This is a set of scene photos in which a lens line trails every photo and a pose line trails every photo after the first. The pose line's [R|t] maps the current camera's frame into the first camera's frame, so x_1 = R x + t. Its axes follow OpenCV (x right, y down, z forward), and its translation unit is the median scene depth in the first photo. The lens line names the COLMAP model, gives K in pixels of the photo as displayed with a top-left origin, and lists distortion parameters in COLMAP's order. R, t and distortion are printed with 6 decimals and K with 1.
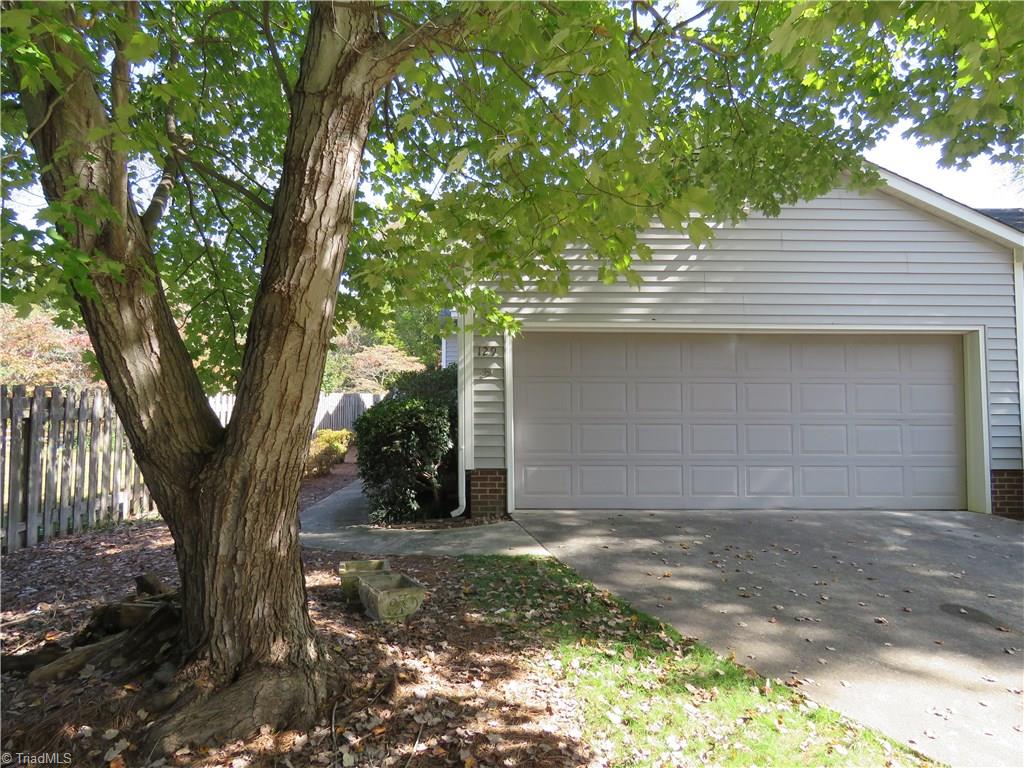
lens RADIAL K [[648.0, 0, 513.0], [0, 648.0, 383.0], [0, 0, 1]] dist [-0.006159, -0.000946]
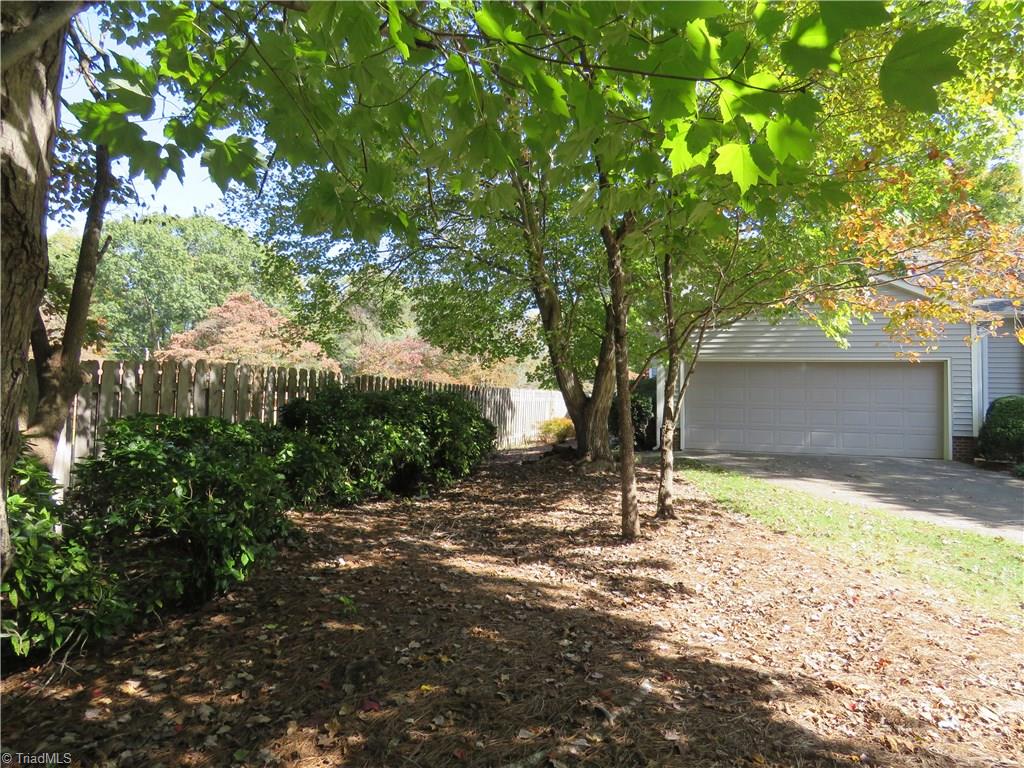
lens RADIAL K [[648.0, 0, 513.7], [0, 648.0, 383.0], [0, 0, 1]] dist [-0.006159, -0.000946]
pose [[0.949534, 0.007013, -0.313585, 0.132040], [-0.008032, 0.999966, -0.001958, -0.002976], [0.313561, 0.004377, 0.949558, -1.128345]]
